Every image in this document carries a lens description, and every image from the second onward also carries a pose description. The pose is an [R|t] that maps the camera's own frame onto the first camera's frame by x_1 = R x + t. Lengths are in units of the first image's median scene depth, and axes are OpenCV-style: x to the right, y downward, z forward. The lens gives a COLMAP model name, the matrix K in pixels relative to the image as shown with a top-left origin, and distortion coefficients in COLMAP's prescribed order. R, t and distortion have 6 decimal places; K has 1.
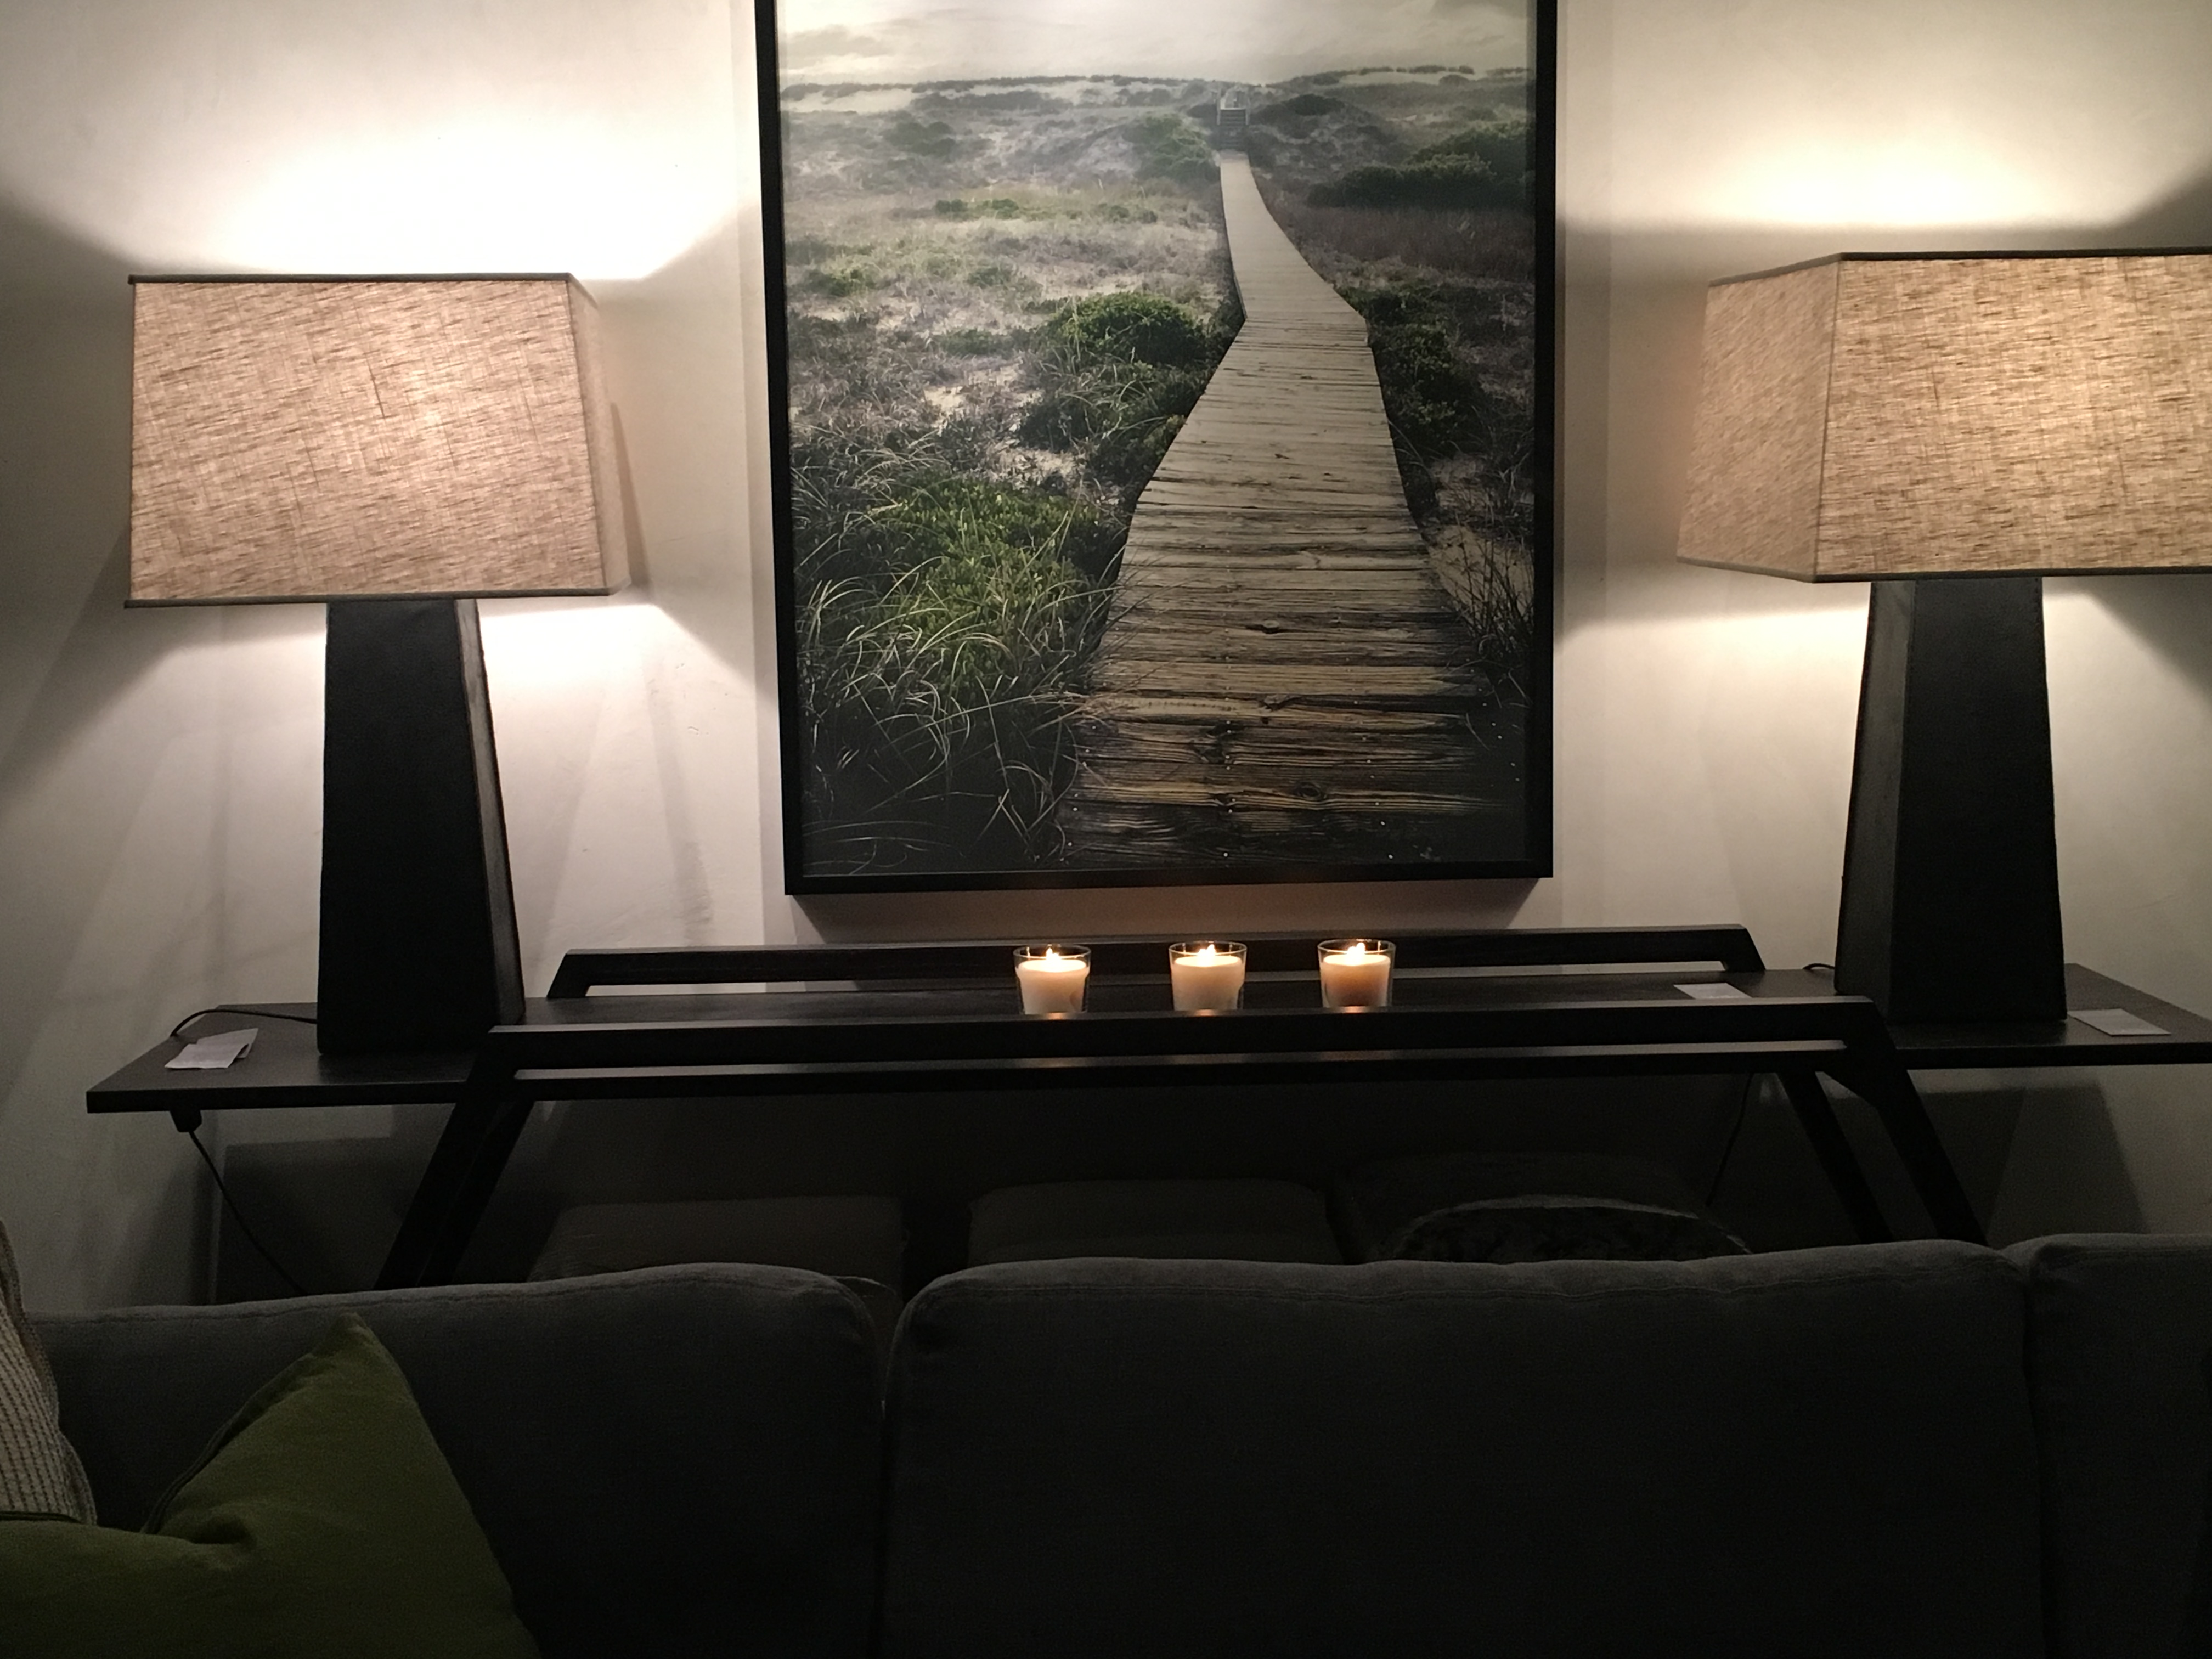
lens RADIAL K [[2700.8, 0, 1103.7], [0, 2700.8, 830.1], [0, 0, 1]] dist [0.055383, 0.000000]
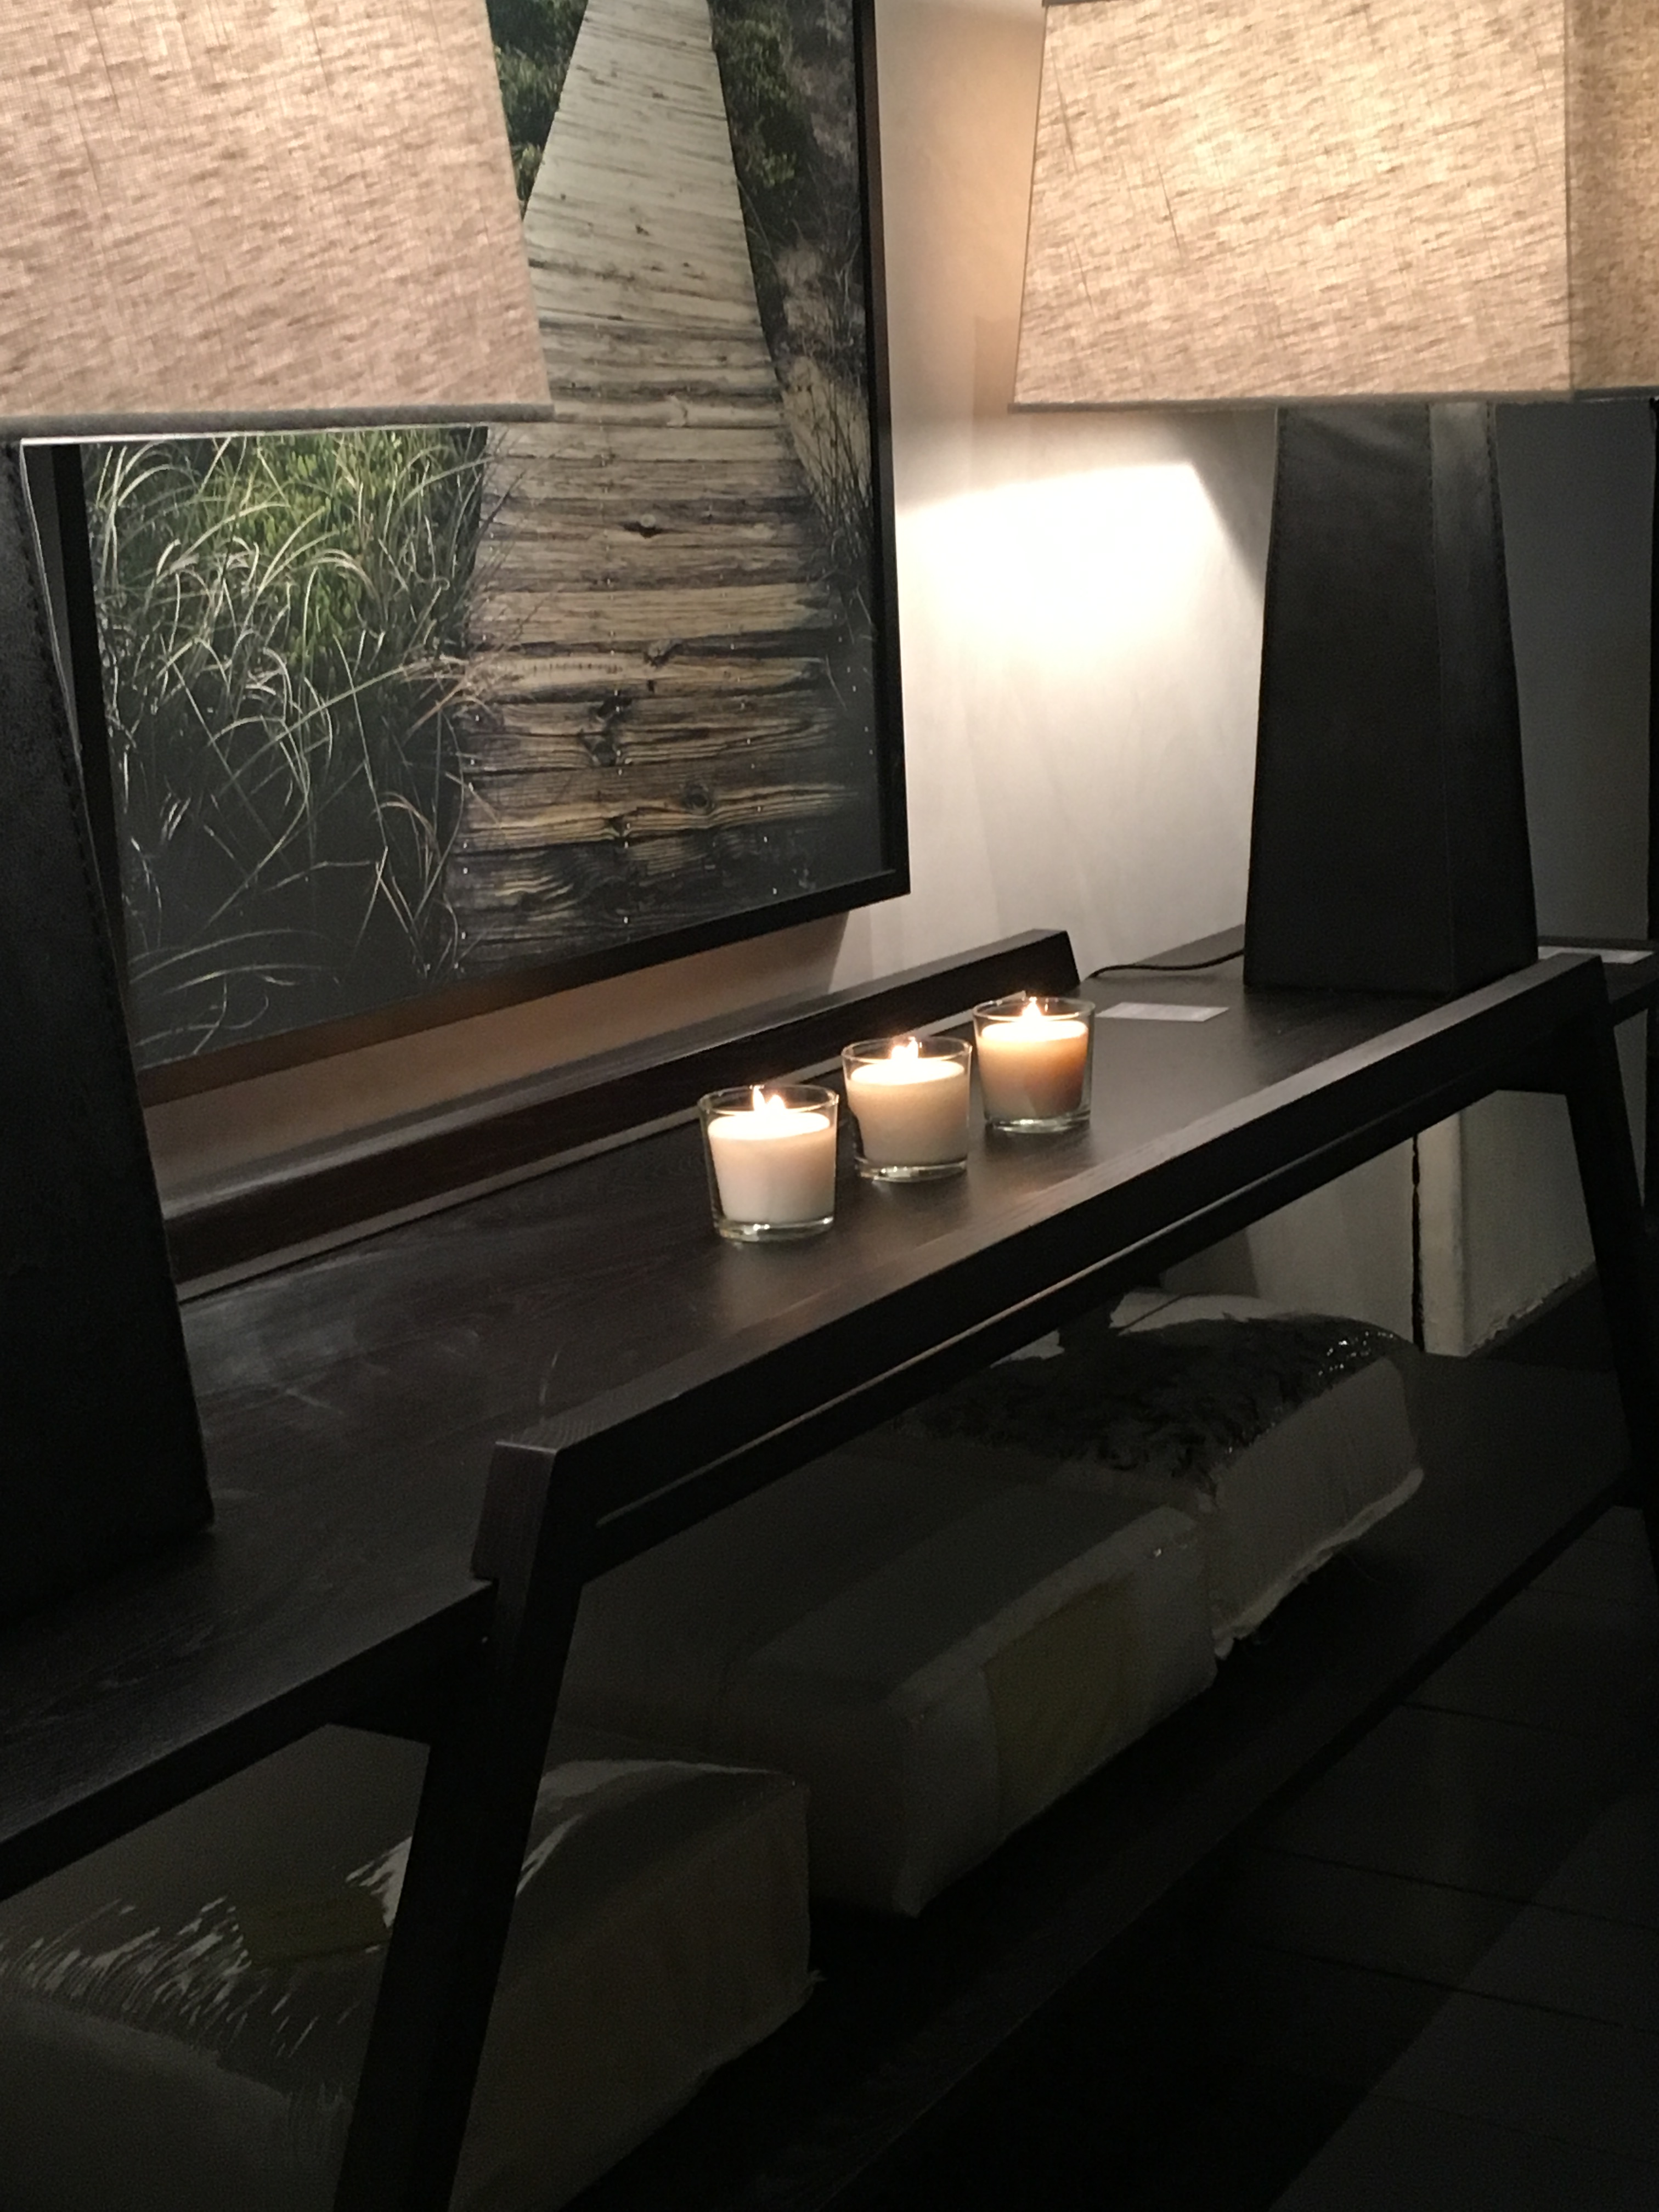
lens RADIAL K [[3246.2, 0, 830.4], [0, 3246.2, 1106.2], [0, 0, 1]] dist [0.061434, 0.000000]
pose [[0.546488, -0.172801, 0.819445, -0.526158], [0.134736, 0.983876, 0.117620, -0.028632], [-0.826557, 0.046130, 0.560959, 0.577089]]
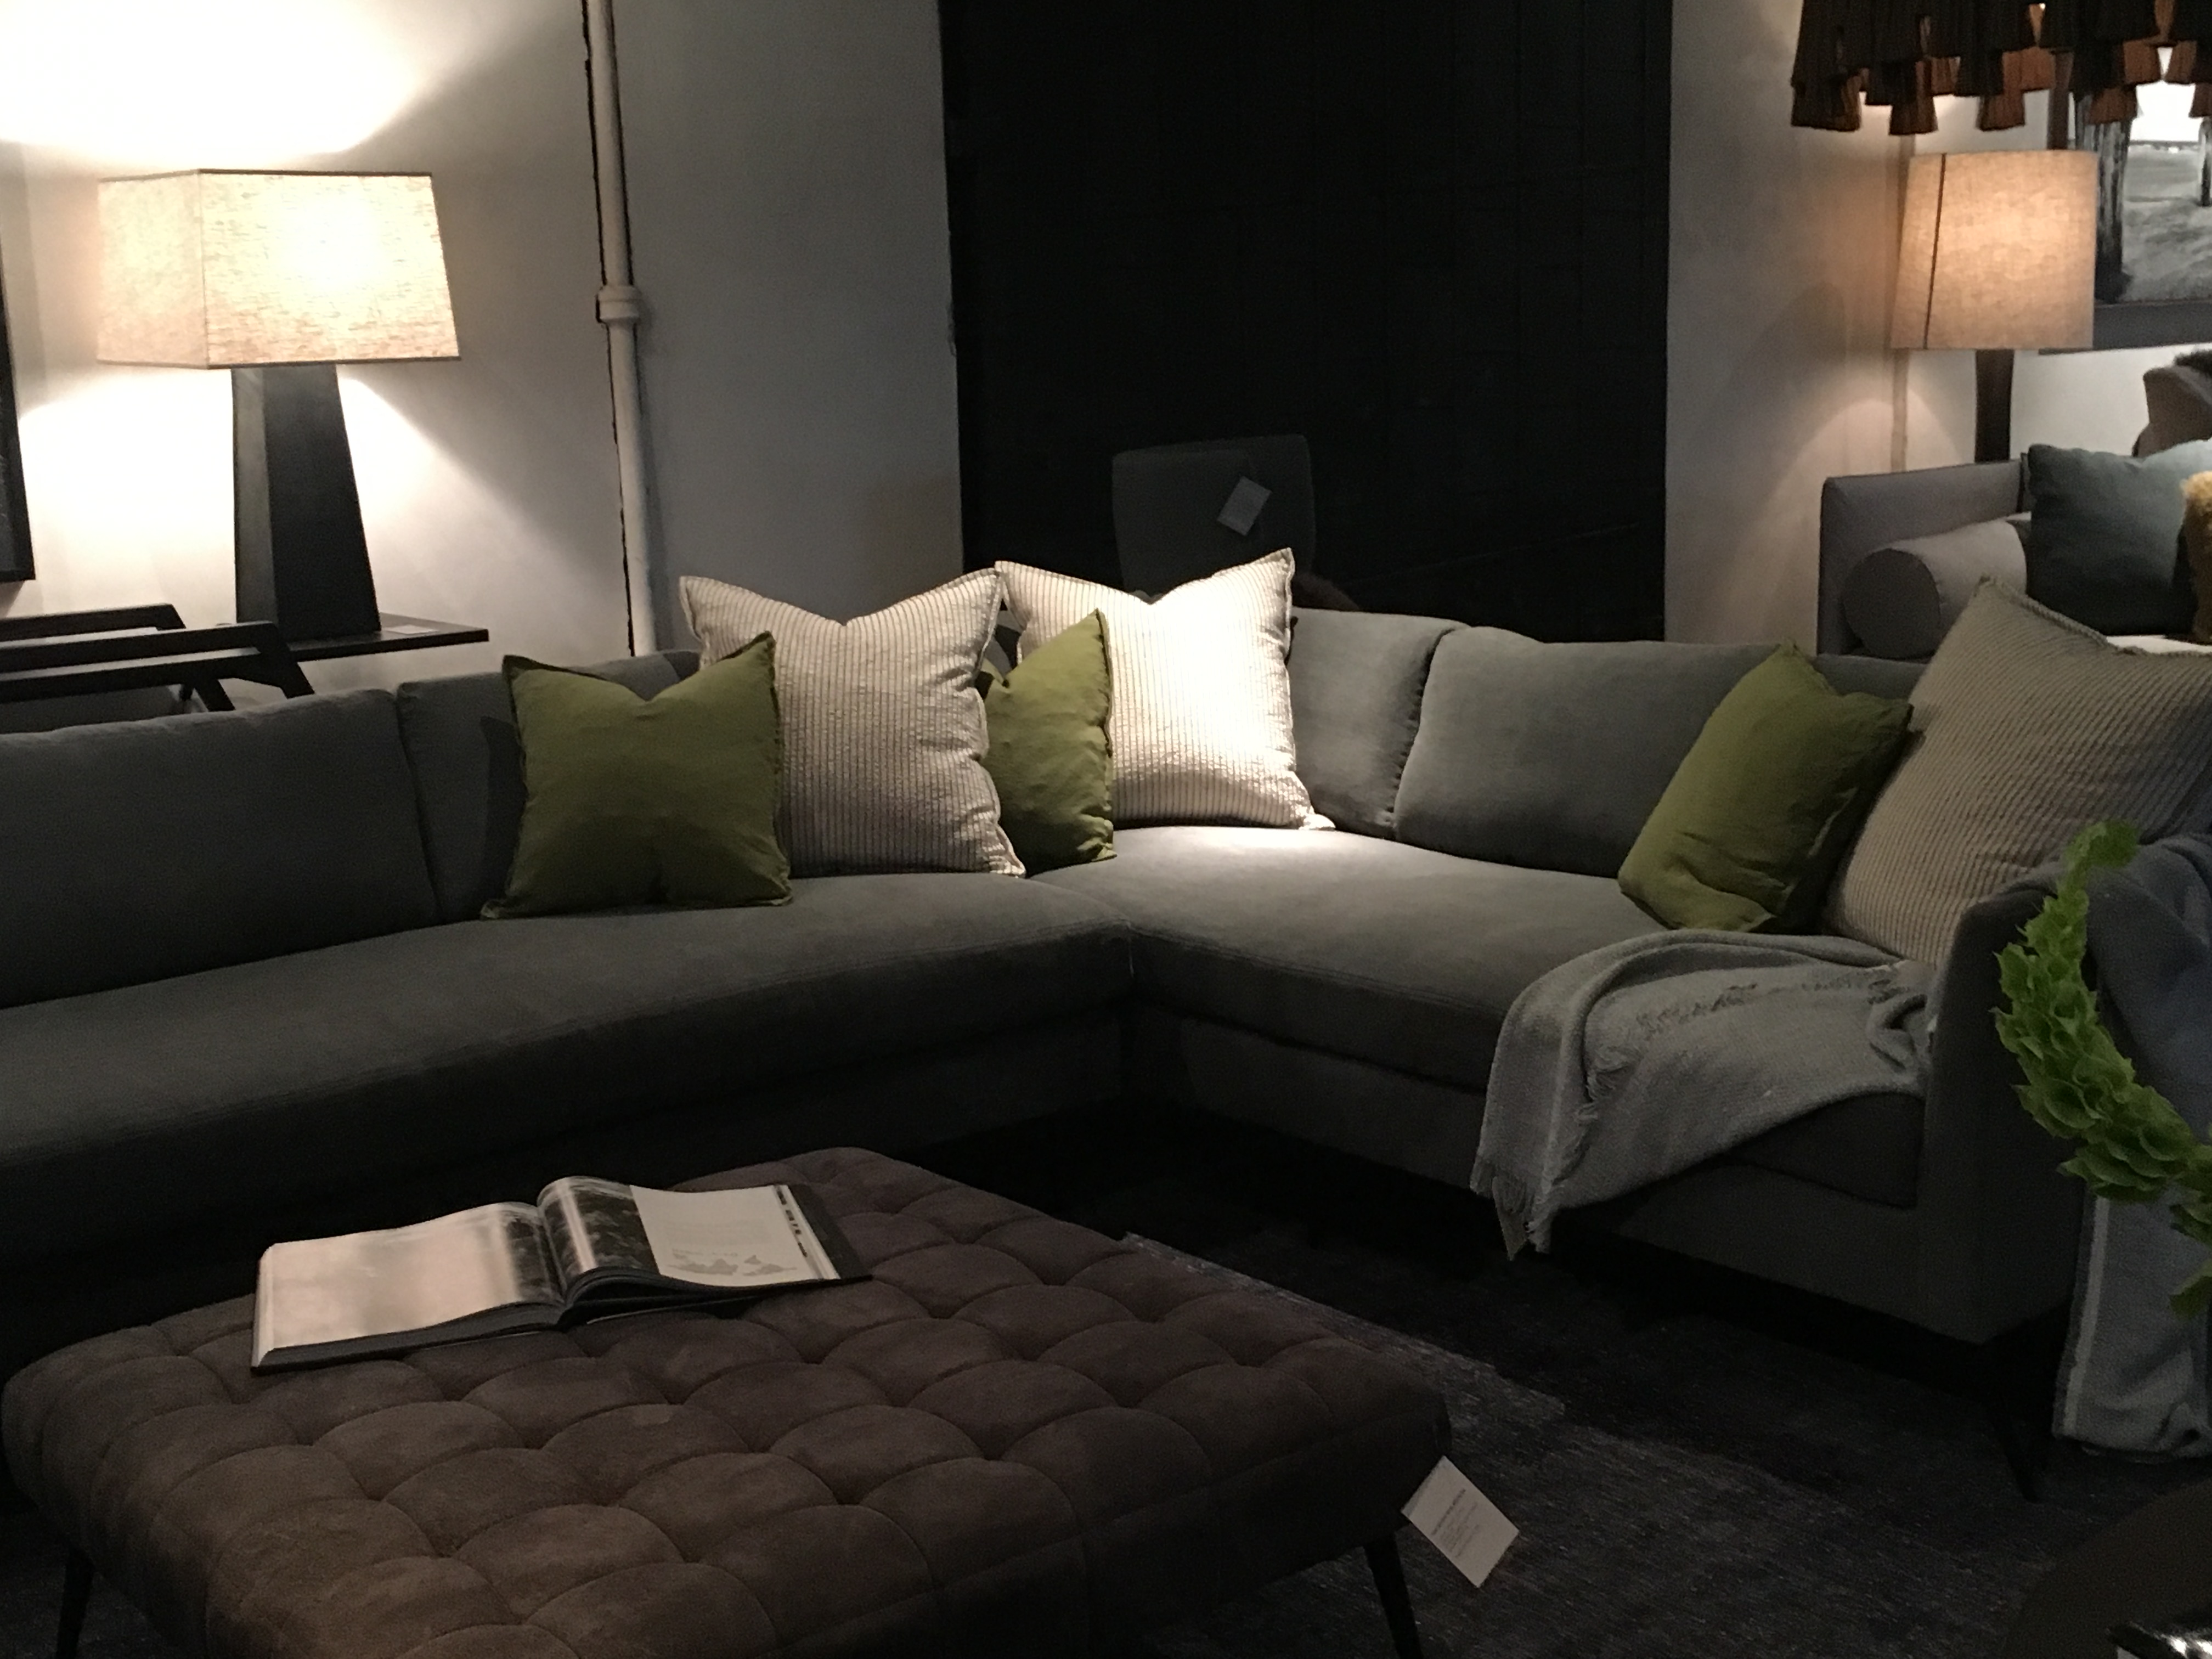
lens RADIAL K [[2700.8, 0, 1107.0], [0, 2700.8, 841.2], [0, 0, 1]] dist [0.055383, 0.000000]
pose [[0.802184, -0.125615, 0.583714, -0.264839], [0.091960, 0.991947, 0.087089, 0.087192], [-0.589953, -0.016183, 0.807276, -0.585029]]
